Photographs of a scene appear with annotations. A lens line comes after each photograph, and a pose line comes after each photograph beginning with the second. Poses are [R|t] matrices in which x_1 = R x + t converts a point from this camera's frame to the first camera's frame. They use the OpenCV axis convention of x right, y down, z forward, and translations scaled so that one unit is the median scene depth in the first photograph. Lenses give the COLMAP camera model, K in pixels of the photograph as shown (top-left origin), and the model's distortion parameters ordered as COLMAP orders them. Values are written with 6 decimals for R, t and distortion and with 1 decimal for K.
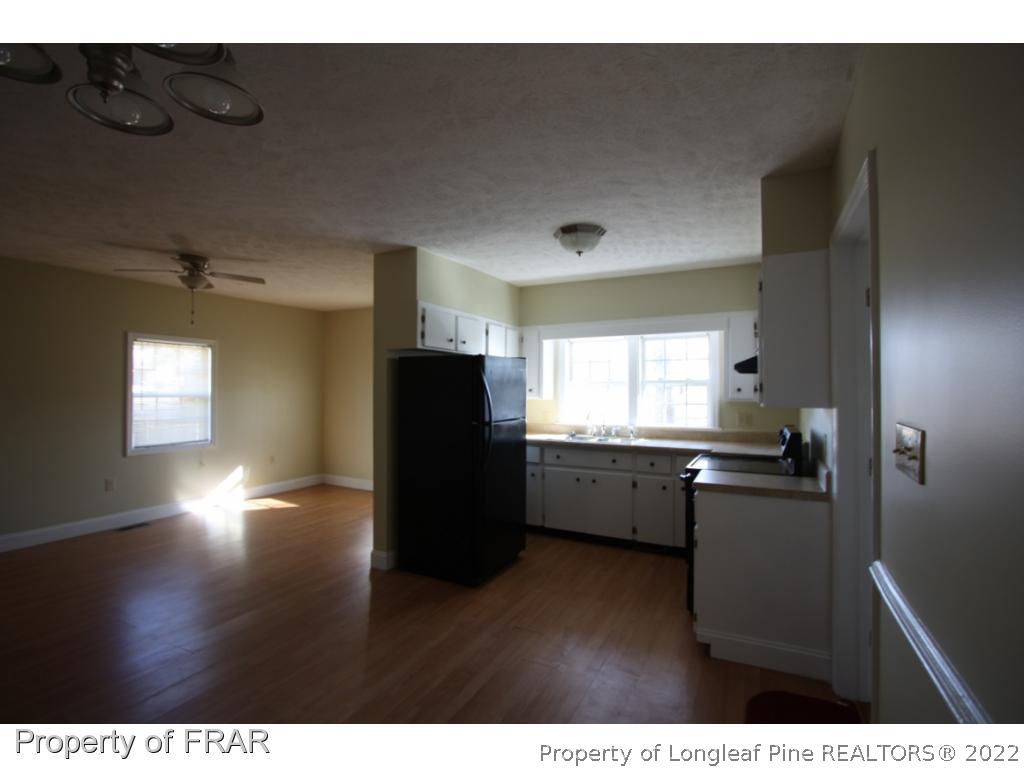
lens RADIAL K [[476.3, 0, 512.0], [0, 476.3, 384.0], [0, 0, 1]] dist [-0.019183, 0.000196]
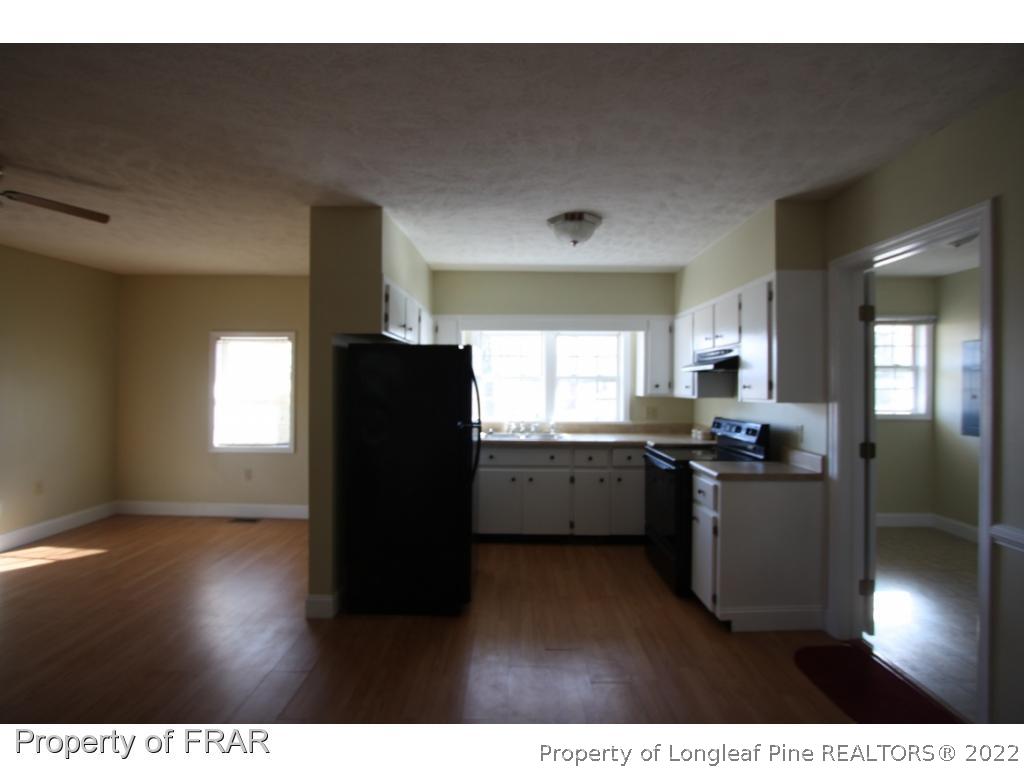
lens RADIAL K [[476.3, 0, 512.0], [0, 476.3, 384.0], [0, 0, 1]] dist [-0.019183, 0.000196]
pose [[0.888578, 0.003232, 0.458714, -0.322862], [-0.009508, 0.999890, 0.011374, -0.001766], [-0.458627, -0.014468, 0.888511, 0.164233]]
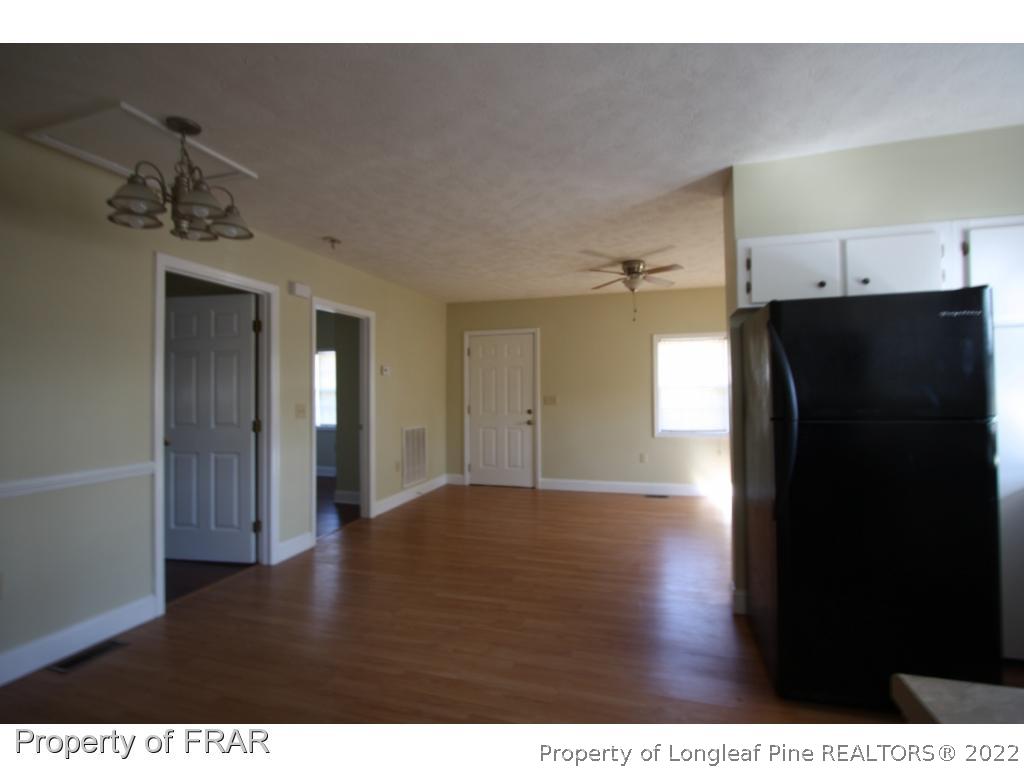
lens RADIAL K [[476.3, 0, 512.0], [0, 476.3, 384.0], [0, 0, 1]] dist [-0.019183, 0.000196]
pose [[0.185232, -0.021463, -0.982460, 0.364559], [0.021854, 0.999604, -0.017717, 0.035203], [0.982452, -0.018189, 0.185628, 0.472518]]
